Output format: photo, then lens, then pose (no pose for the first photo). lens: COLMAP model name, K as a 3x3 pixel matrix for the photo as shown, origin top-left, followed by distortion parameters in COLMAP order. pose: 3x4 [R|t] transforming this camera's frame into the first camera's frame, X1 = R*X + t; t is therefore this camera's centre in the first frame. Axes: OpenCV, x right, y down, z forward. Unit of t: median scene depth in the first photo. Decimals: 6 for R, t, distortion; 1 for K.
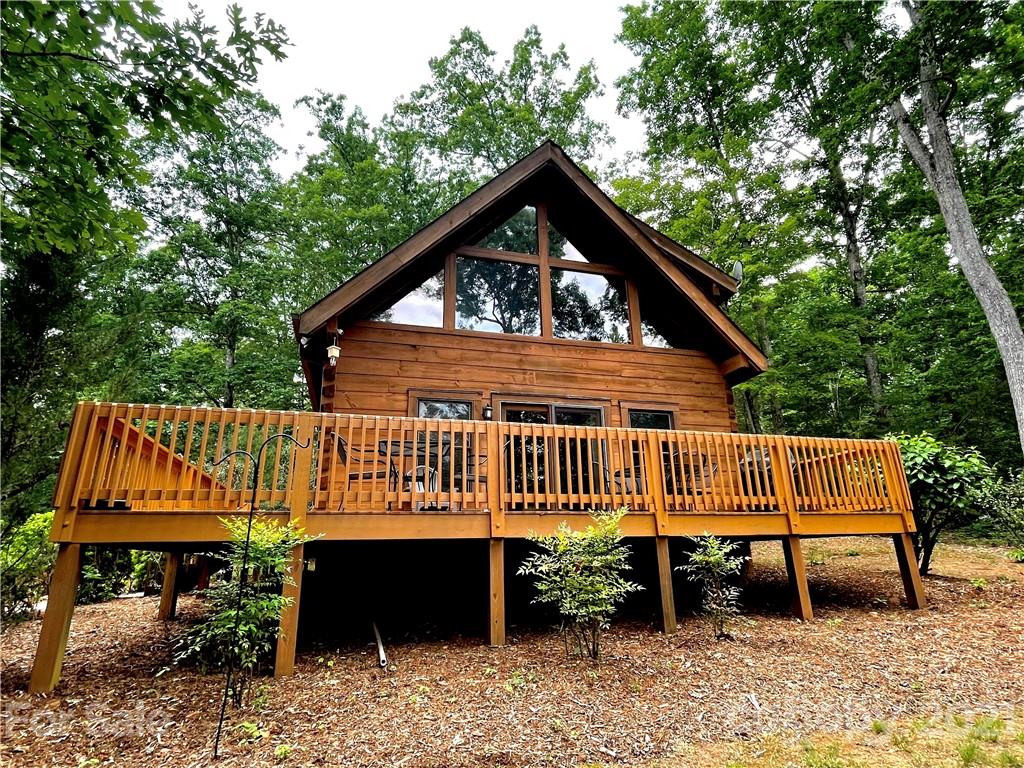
lens RADIAL K [[545.9, 0, 512.6], [0, 545.9, 389.6], [0, 0, 1]] dist [0.006482, 0.000422]
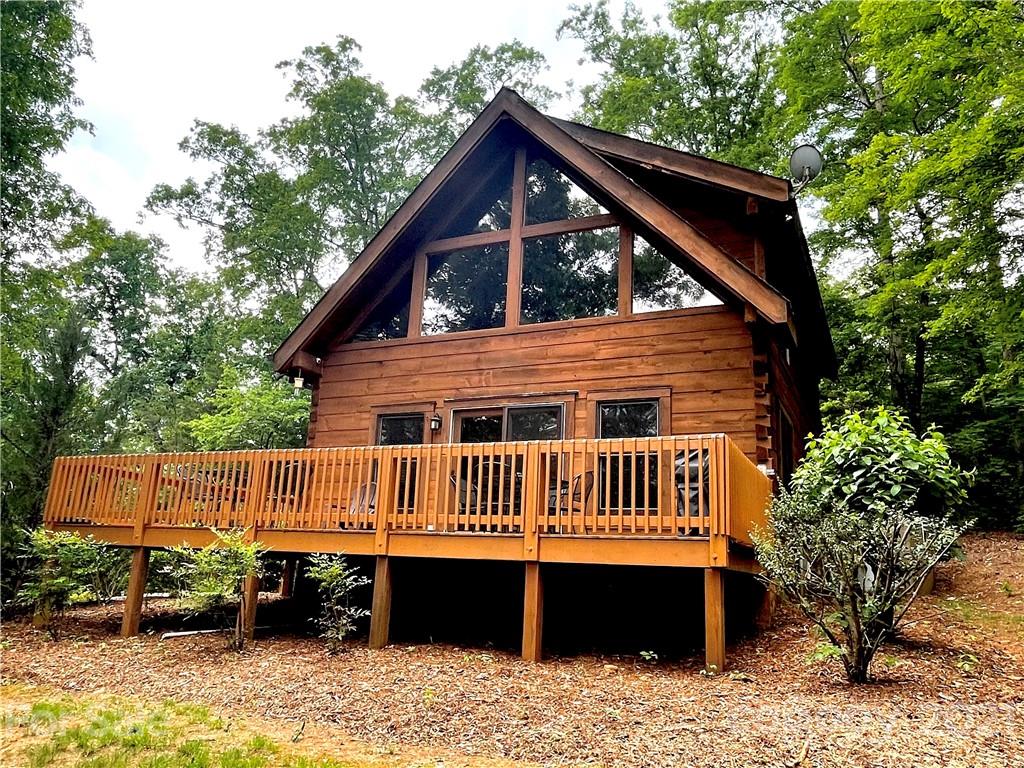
lens RADIAL K [[779.9, 0, 507.3], [0, 779.9, 381.9], [0, 0, 1]] dist [0.057828, 0.000607]
pose [[0.754510, -0.111927, -0.646674, 0.822763], [0.131359, 0.991166, -0.018288, 0.011172], [0.643009, -0.071148, 0.762547, 0.059634]]
